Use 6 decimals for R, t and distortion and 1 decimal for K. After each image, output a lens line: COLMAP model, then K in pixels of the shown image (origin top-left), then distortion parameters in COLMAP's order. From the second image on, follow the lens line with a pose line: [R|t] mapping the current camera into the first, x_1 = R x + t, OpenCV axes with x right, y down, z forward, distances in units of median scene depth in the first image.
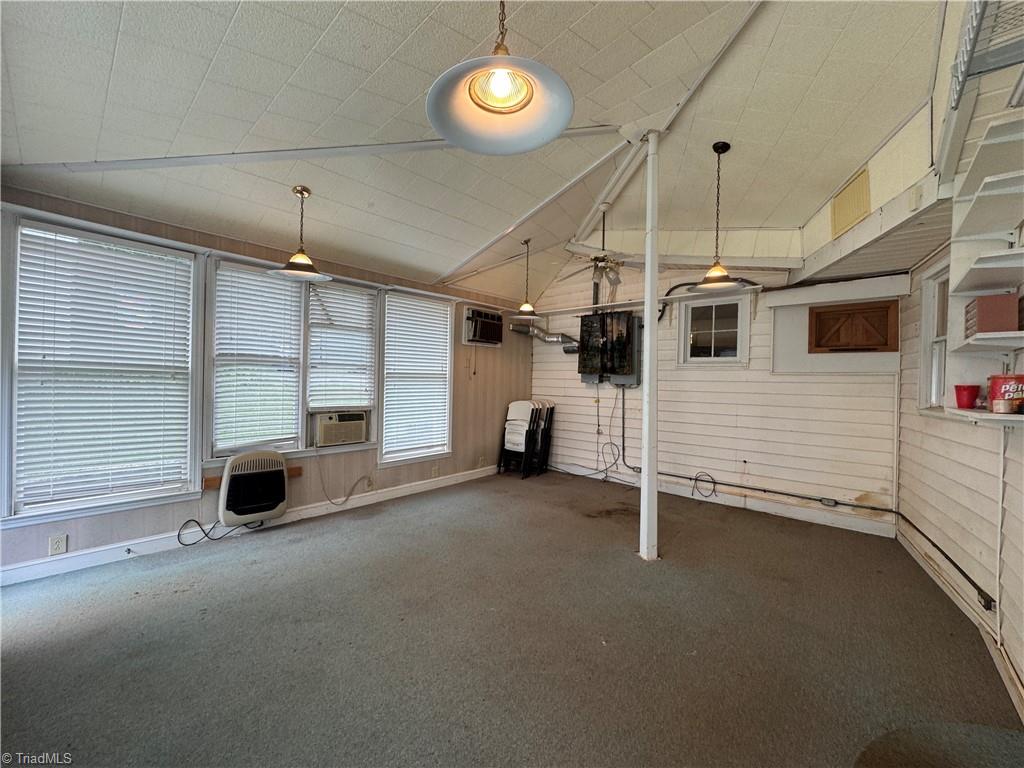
lens RADIAL K [[409.8, 0, 511.2], [0, 409.8, 383.6], [0, 0, 1]] dist [0.001212, 0.000194]
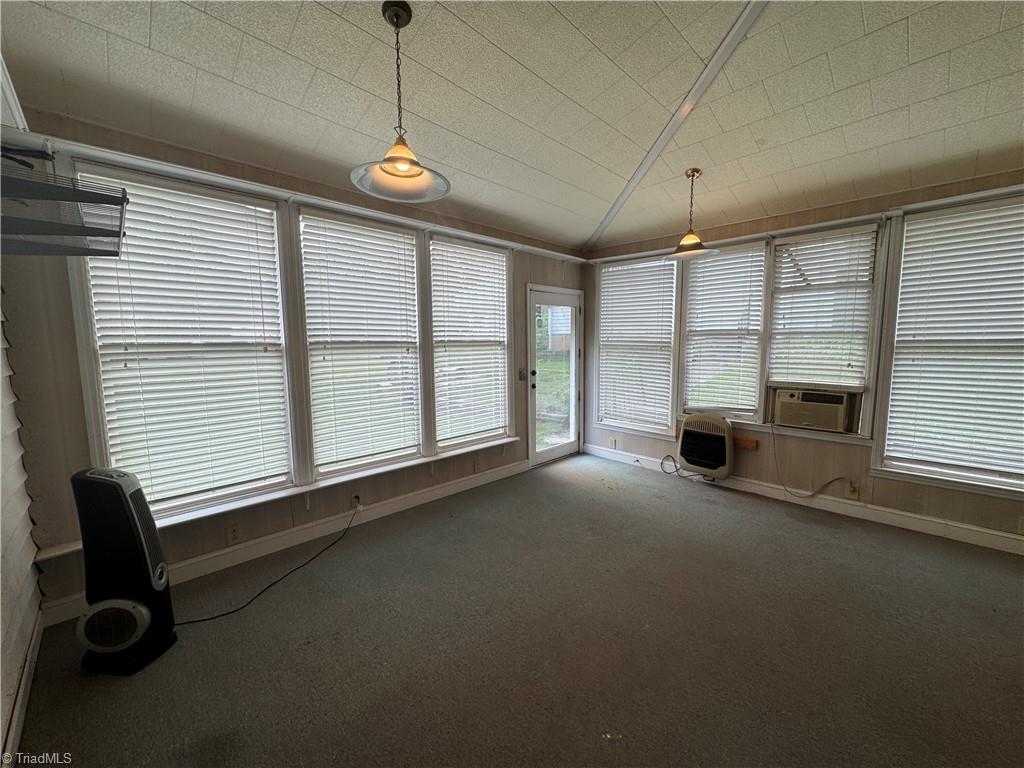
lens RADIAL K [[409.8, 0, 511.7], [0, 409.8, 383.7], [0, 0, 1]] dist [0.001212, 0.000194]
pose [[-0.064376, 0.087512, -0.994081, 0.476497], [-0.000322, 0.996146, 0.087715, -0.017763], [0.997926, 0.005967, -0.064099, 0.469894]]
